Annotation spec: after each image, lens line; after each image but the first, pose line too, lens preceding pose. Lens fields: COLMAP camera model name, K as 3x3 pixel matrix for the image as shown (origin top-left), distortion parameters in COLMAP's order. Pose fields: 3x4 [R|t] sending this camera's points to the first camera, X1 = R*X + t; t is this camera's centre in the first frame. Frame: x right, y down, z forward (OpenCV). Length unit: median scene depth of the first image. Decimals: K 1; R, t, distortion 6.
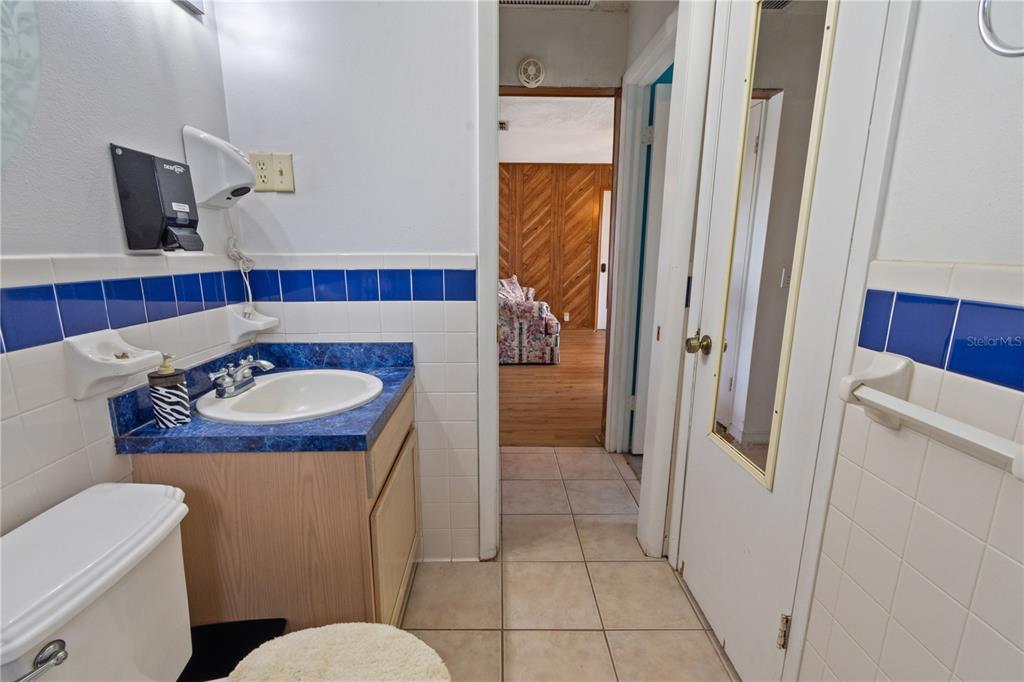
lens RADIAL K [[461.4, 0, 510.1], [0, 461.4, 349.4], [0, 0, 1]] dist [0.003461, 0.000356]
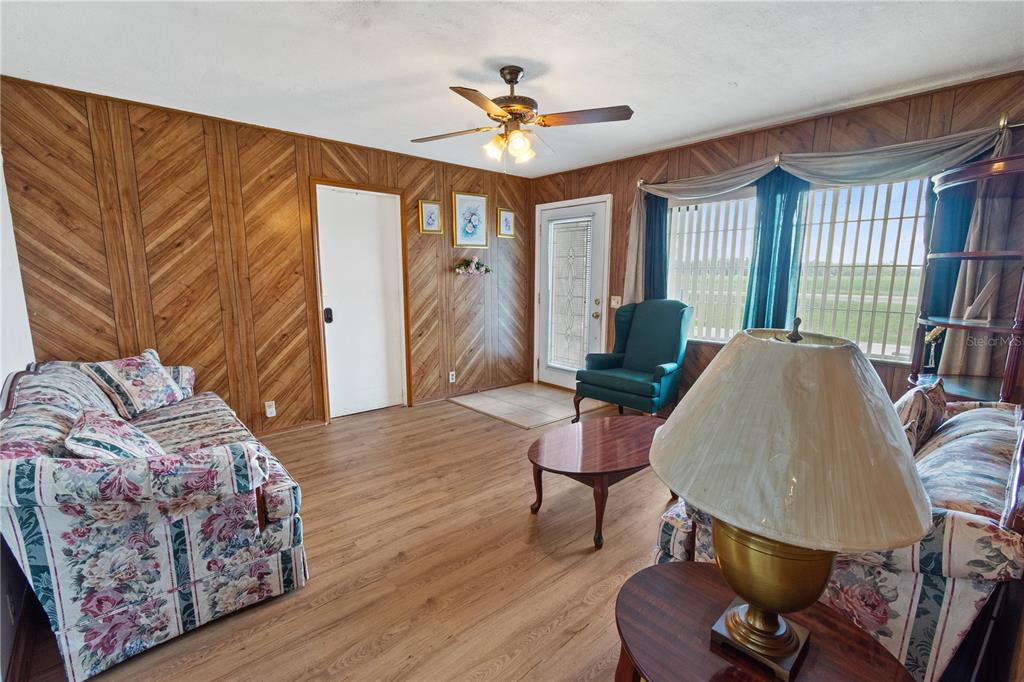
lens RADIAL K [[461.4, 0, 510.1], [0, 461.4, 349.4], [0, 0, 1]] dist [0.003461, 0.000356]
pose [[0.774323, -0.106094, 0.623833, 0.014207], [0.136917, 0.990581, -0.001479, -0.143259], [-0.617801, 0.086559, 0.781556, 0.568937]]
